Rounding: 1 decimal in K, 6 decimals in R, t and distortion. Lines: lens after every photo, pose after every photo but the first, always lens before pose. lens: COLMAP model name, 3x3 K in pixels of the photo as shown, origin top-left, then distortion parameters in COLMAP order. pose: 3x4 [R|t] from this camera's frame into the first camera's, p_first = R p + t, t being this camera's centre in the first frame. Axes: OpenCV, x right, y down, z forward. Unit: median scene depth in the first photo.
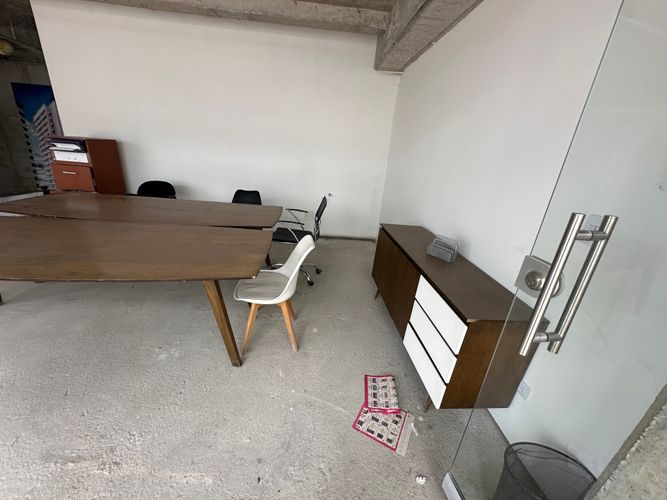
lens RADIAL K [[265.9, 0, 333.7], [0, 265.9, 248.9], [0, 0, 1]] dist [-0.002913, 0.000377]
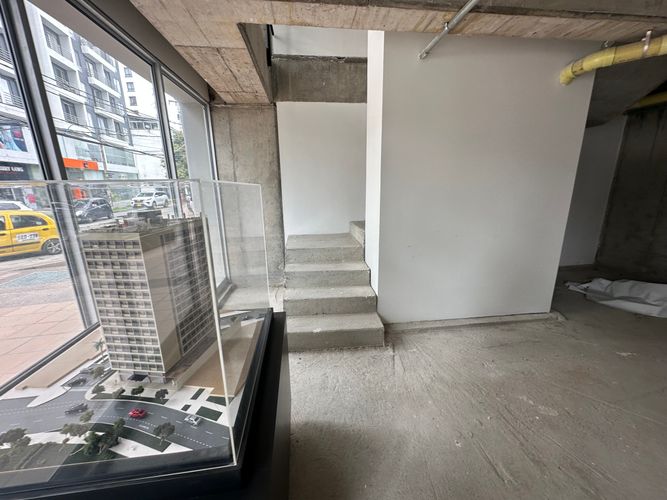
lens RADIAL K [[265.9, 0, 333.7], [0, 265.9, 248.9], [0, 0, 1]] dist [-0.002913, 0.000377]
pose [[0.039181, 0.157965, -0.986667, -0.825078], [-0.338900, 0.931000, 0.135595, -0.136311], [0.940006, 0.329068, 0.090012, 0.155609]]
